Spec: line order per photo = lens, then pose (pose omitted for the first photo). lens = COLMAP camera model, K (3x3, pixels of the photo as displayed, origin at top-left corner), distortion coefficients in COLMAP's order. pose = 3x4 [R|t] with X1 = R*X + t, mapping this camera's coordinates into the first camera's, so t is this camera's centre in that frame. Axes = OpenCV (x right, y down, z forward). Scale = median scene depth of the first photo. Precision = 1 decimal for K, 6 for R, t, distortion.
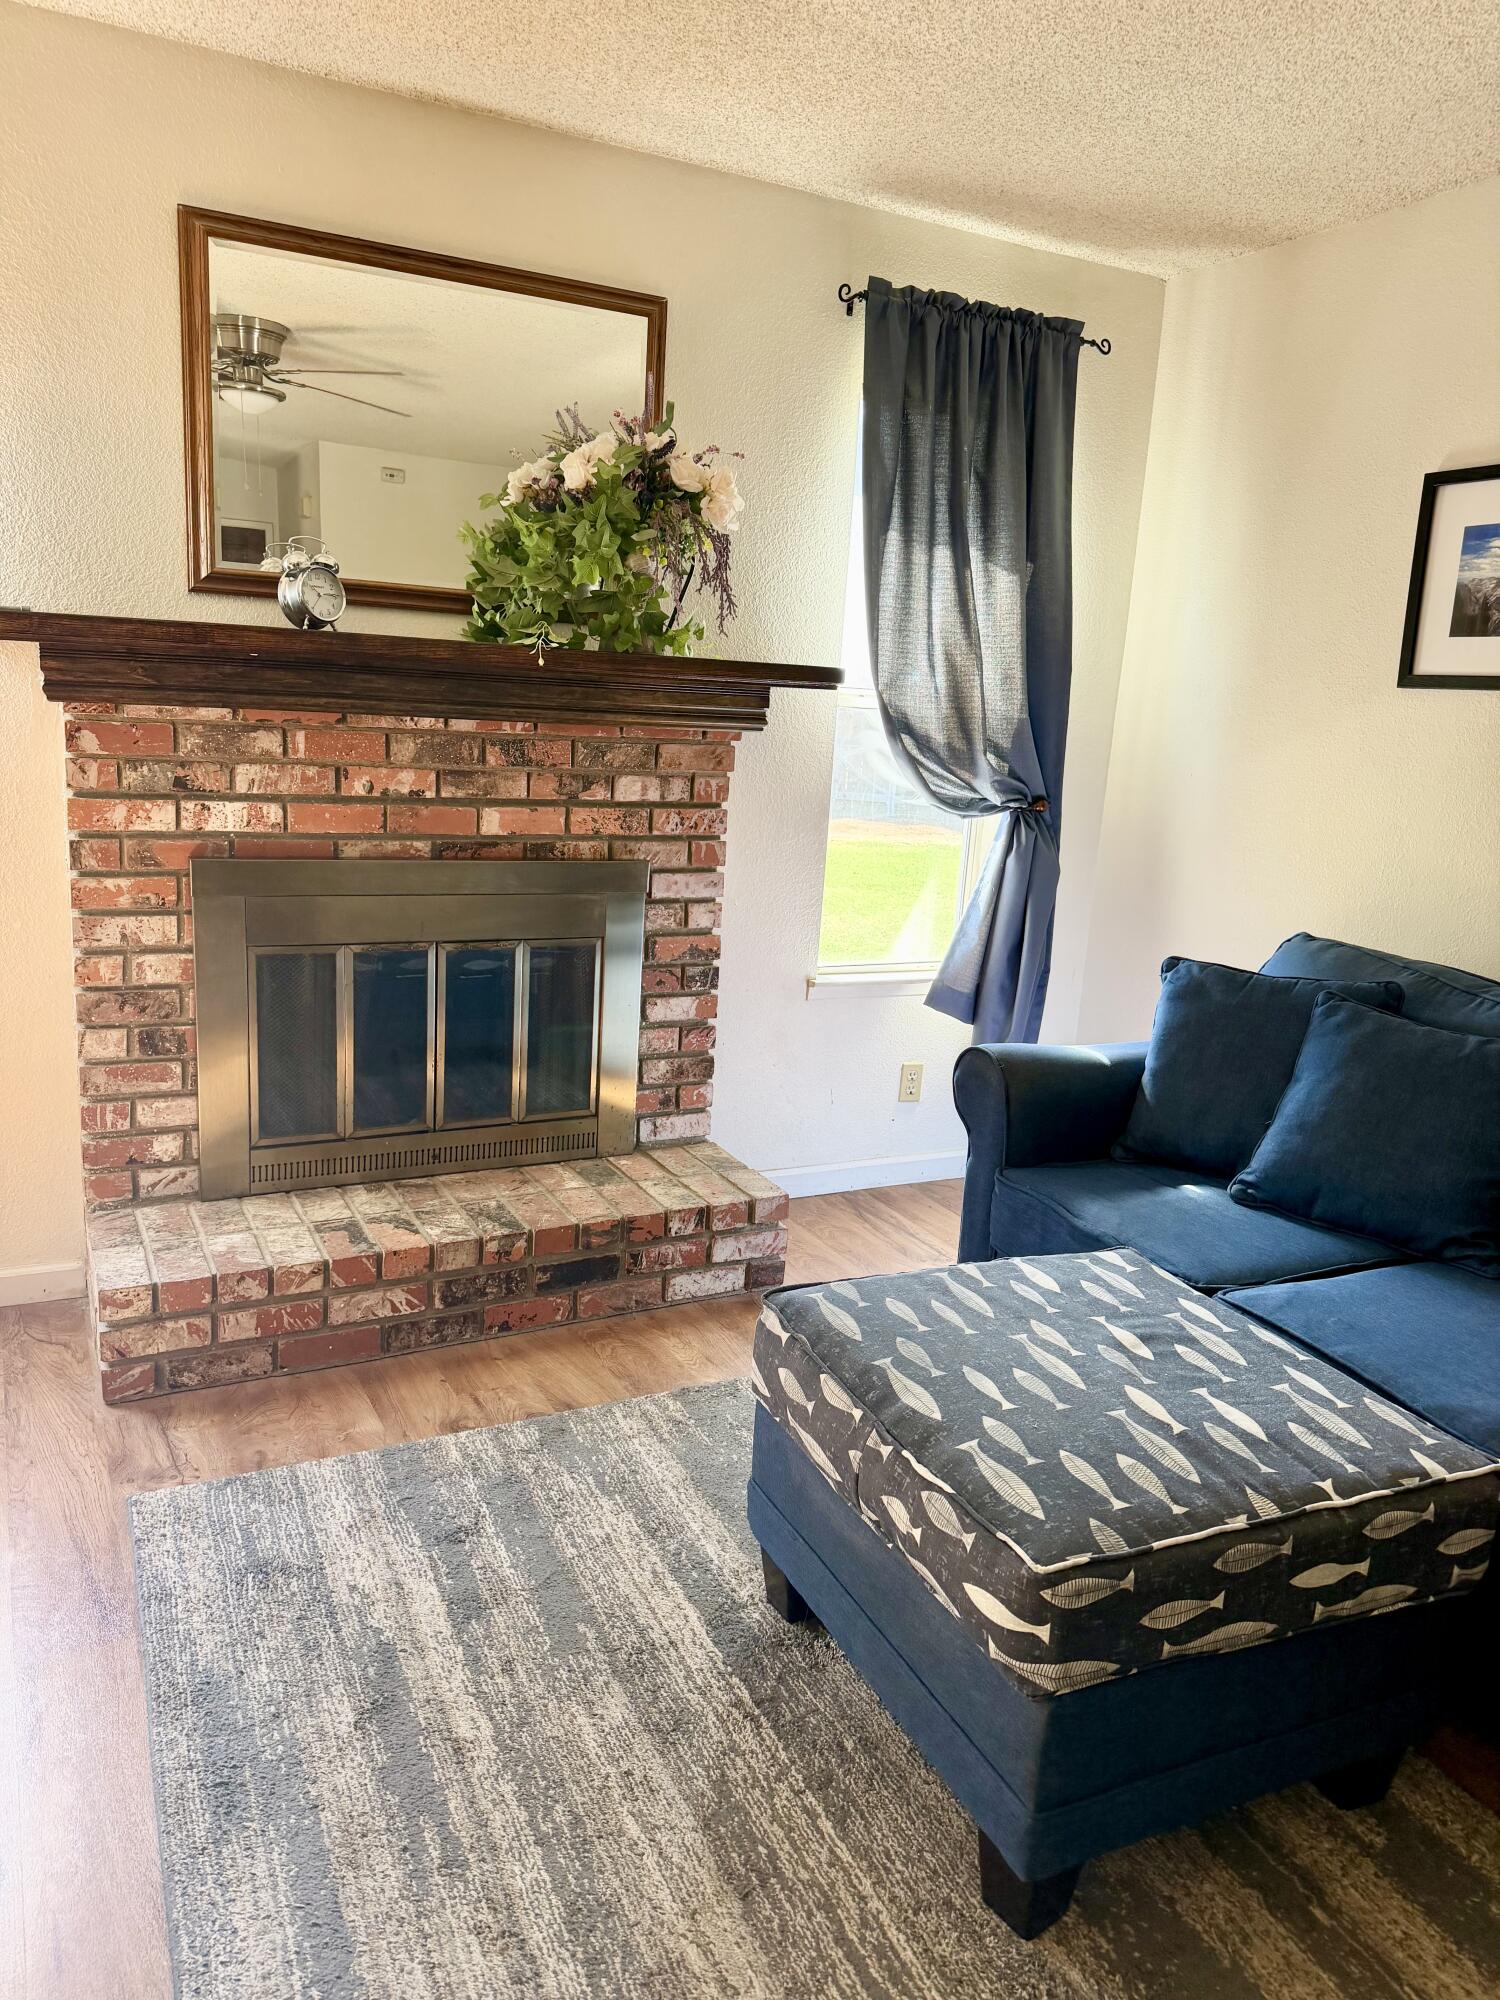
lens RADIAL K [[1405.6, 0, 750.1], [0, 1405.6, 1003.6], [0, 0, 1]] dist [0.024243, -0.028367]
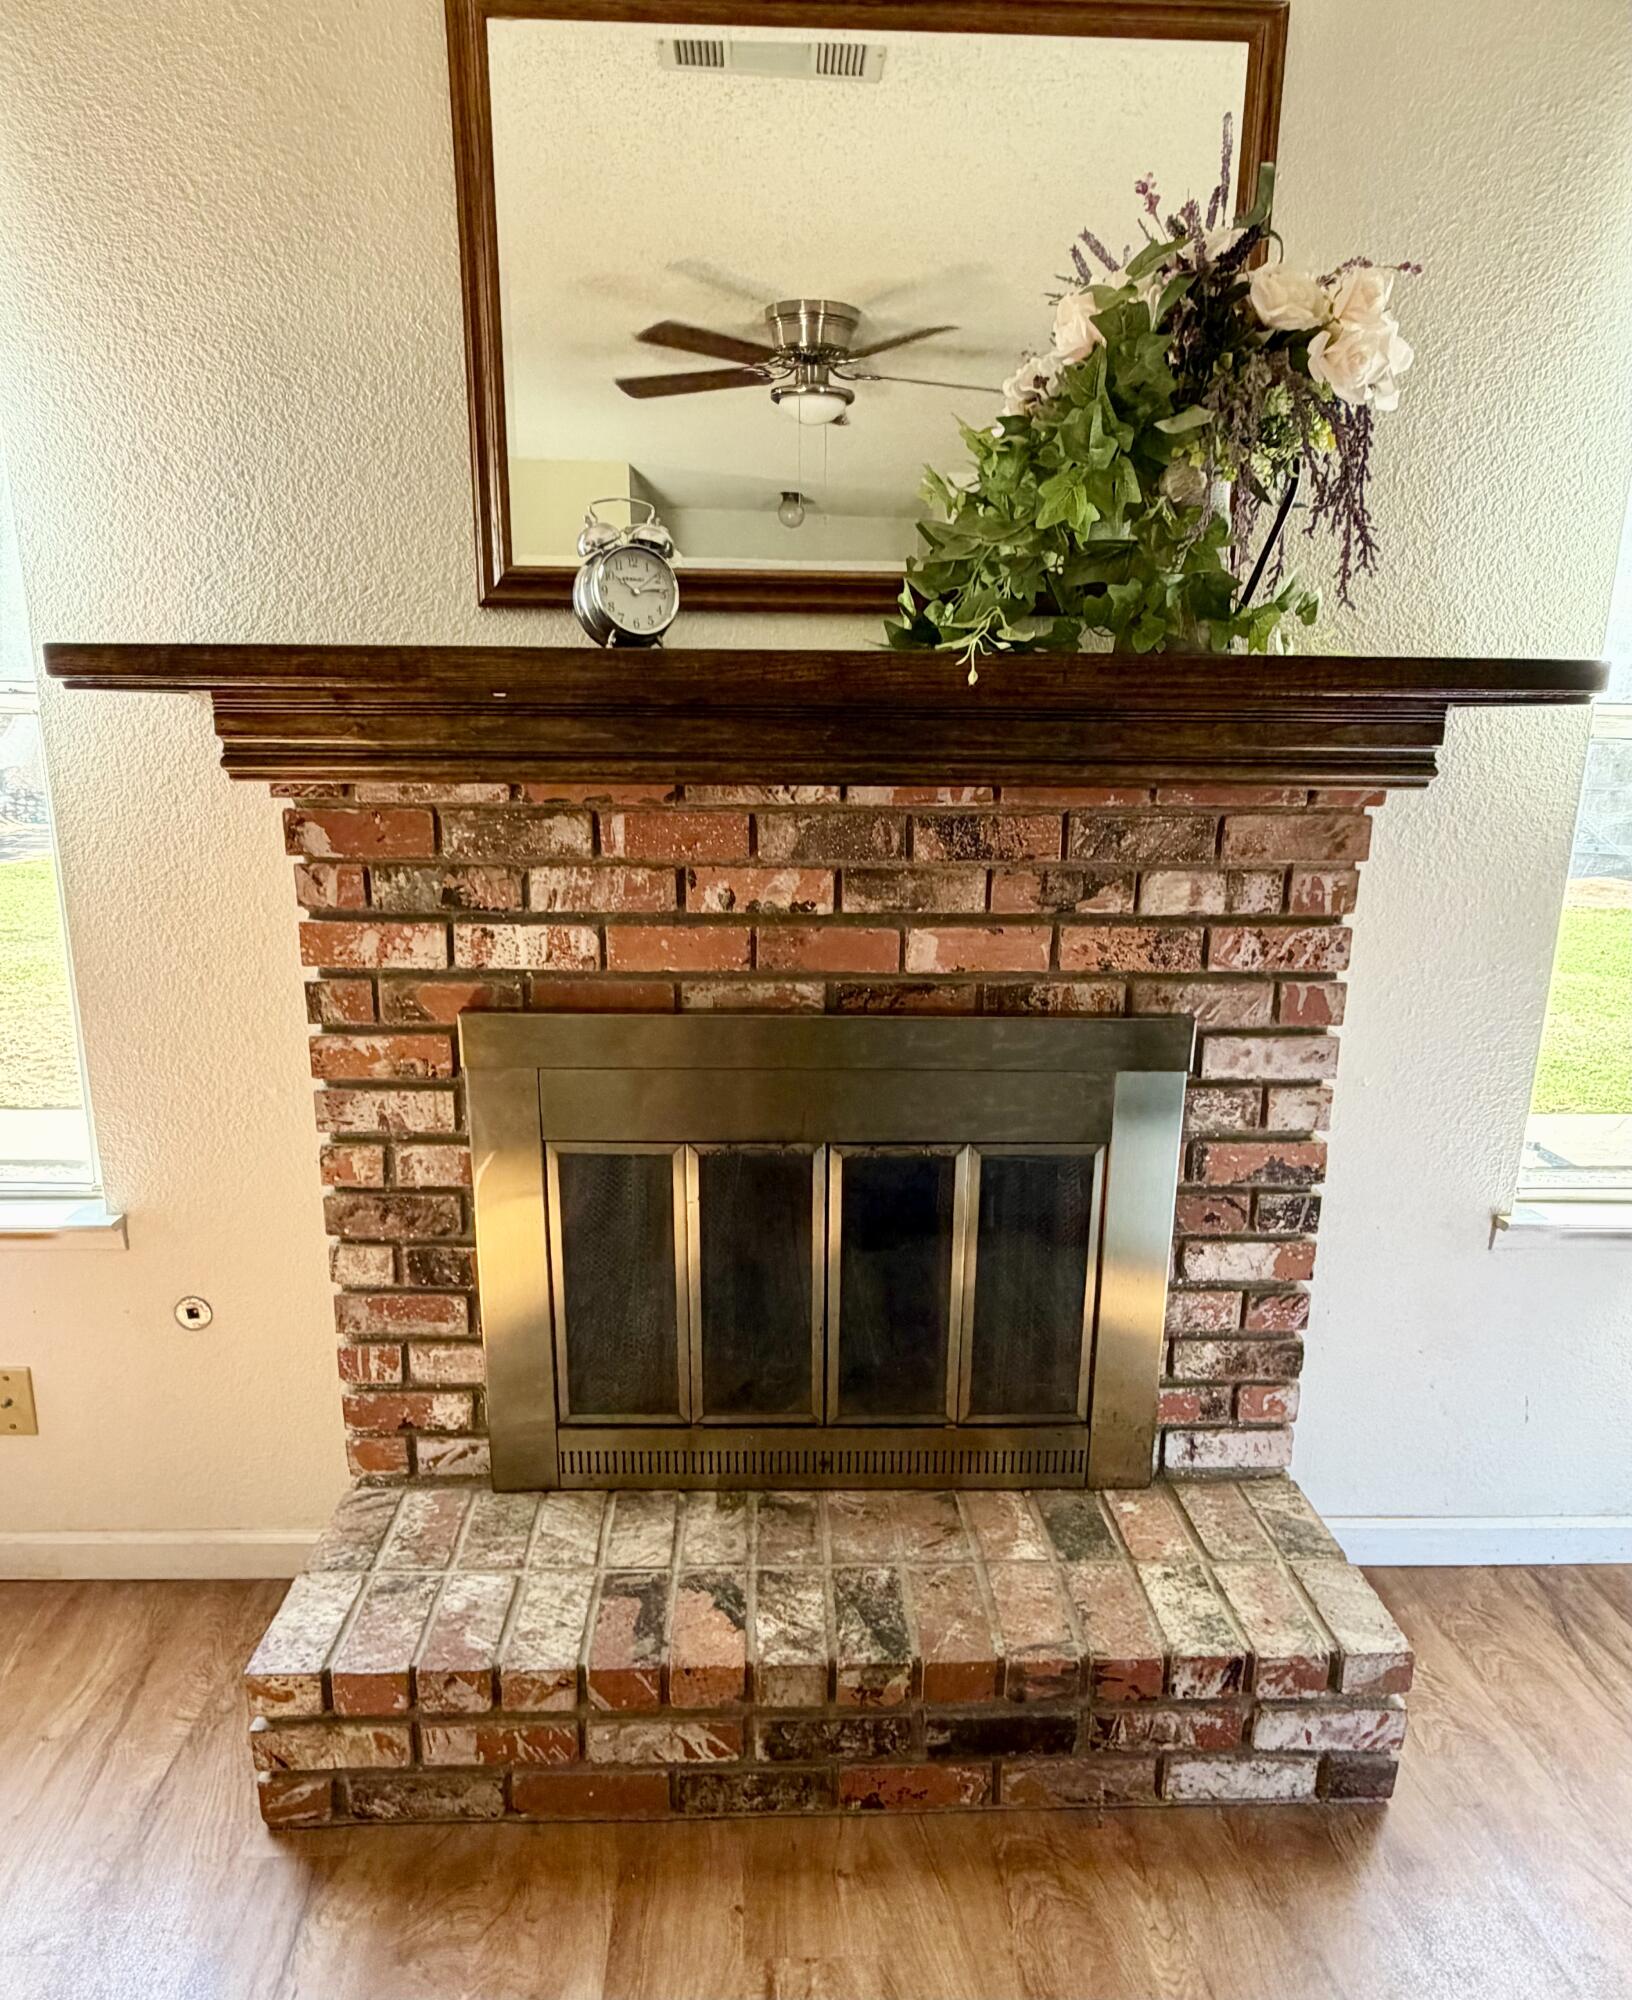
lens RADIAL K [[1377.8, 0, 804.0], [0, 1377.8, 1101.0], [0, 0, 1]] dist [-0.005330, 0.005700]
pose [[0.901309, 0.065532, -0.428192, 0.031004], [-0.051422, 0.997687, 0.044450, -0.092513], [0.430114, -0.018045, 0.902594, 0.455068]]
